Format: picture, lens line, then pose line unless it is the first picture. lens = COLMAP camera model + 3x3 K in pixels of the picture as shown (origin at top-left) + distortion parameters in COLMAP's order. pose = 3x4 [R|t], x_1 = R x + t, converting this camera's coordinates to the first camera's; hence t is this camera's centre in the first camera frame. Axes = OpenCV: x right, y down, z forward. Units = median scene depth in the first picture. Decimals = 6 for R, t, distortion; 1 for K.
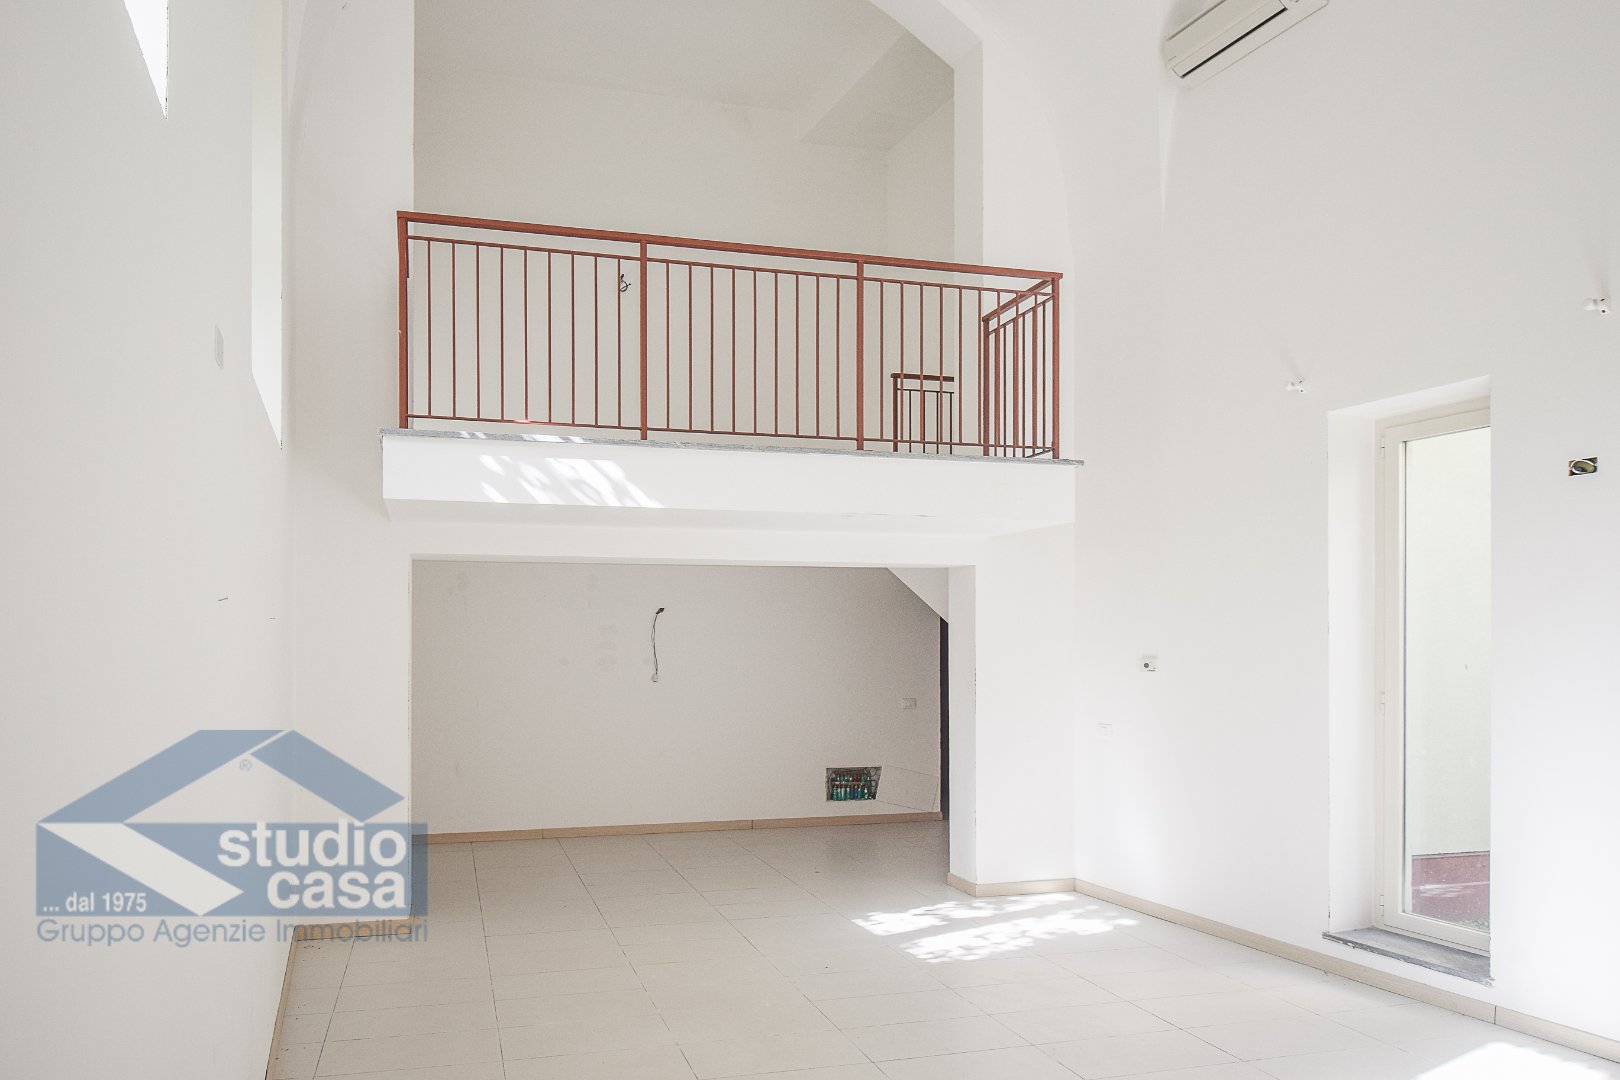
lens RADIAL K [[992.1, 0, 721.0], [0, 992.1, 651.2], [0, 0, 1]] dist [0.007547, -0.015364]
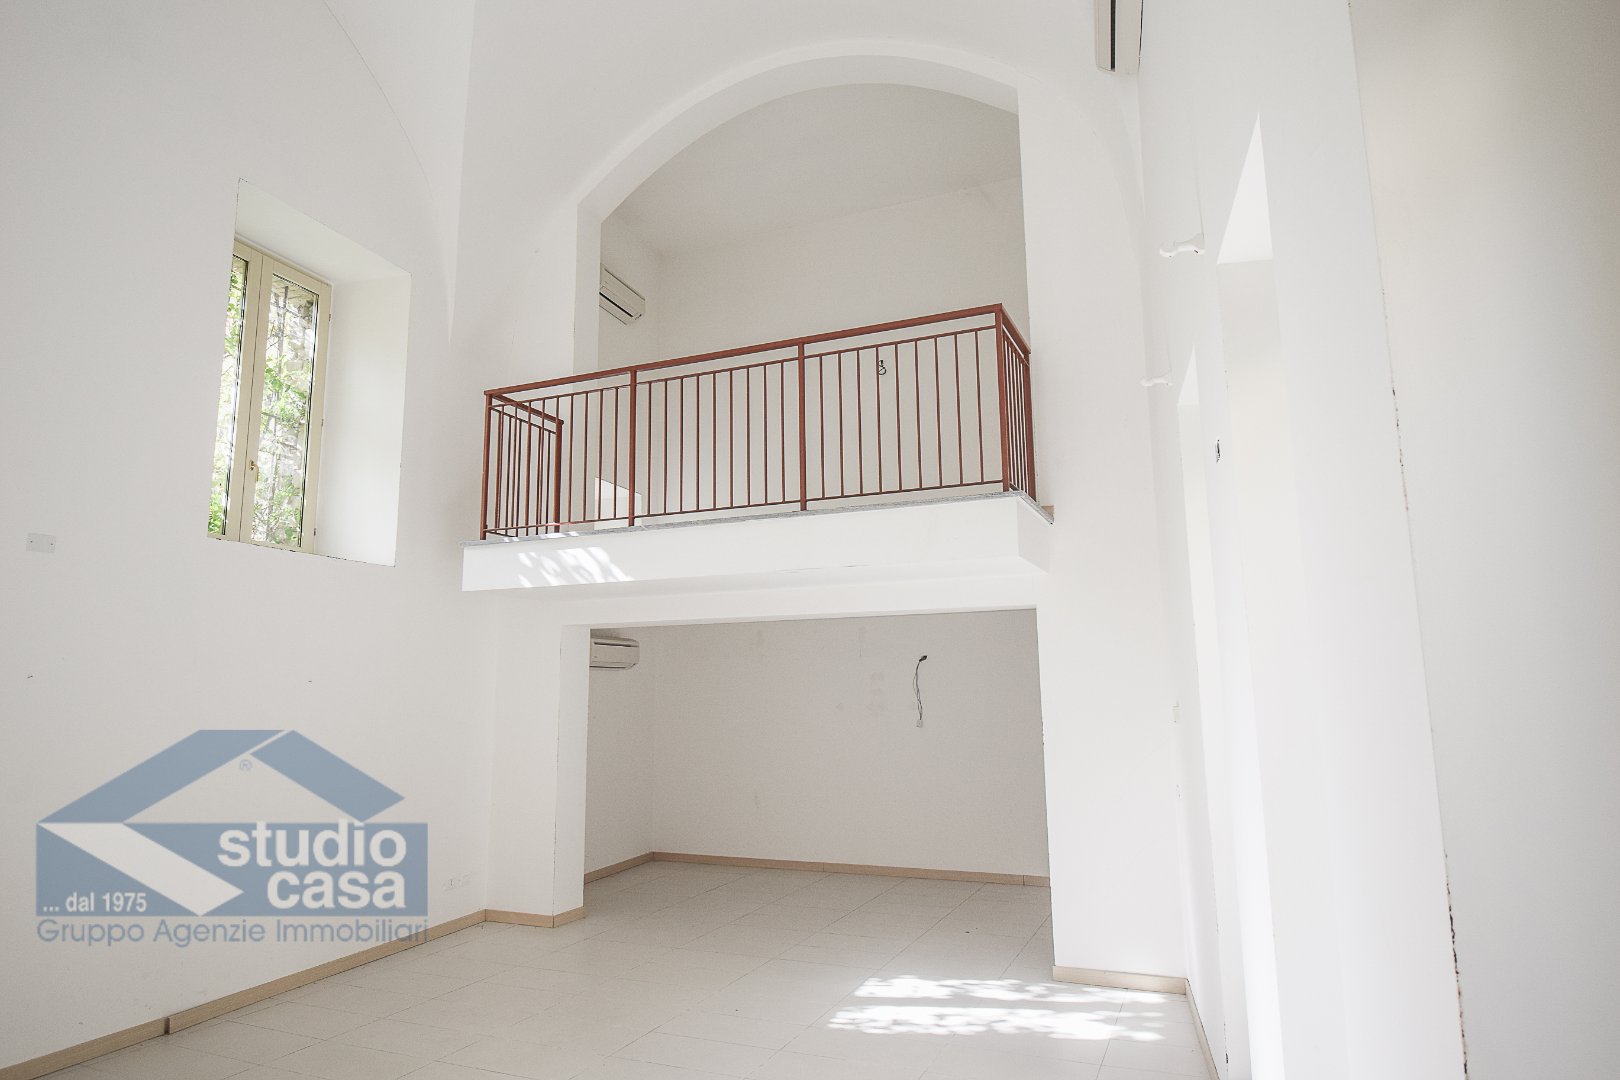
lens RADIAL K [[949.9, 0, 810.6], [0, 949.9, 547.0], [0, 0, 1]] dist [0.007074, 0.001042]
pose [[0.813219, -0.099864, -0.573325, 0.759232], [0.011794, 0.987793, -0.155328, -0.004109], [0.581838, 0.119554, 0.804470, 0.188421]]
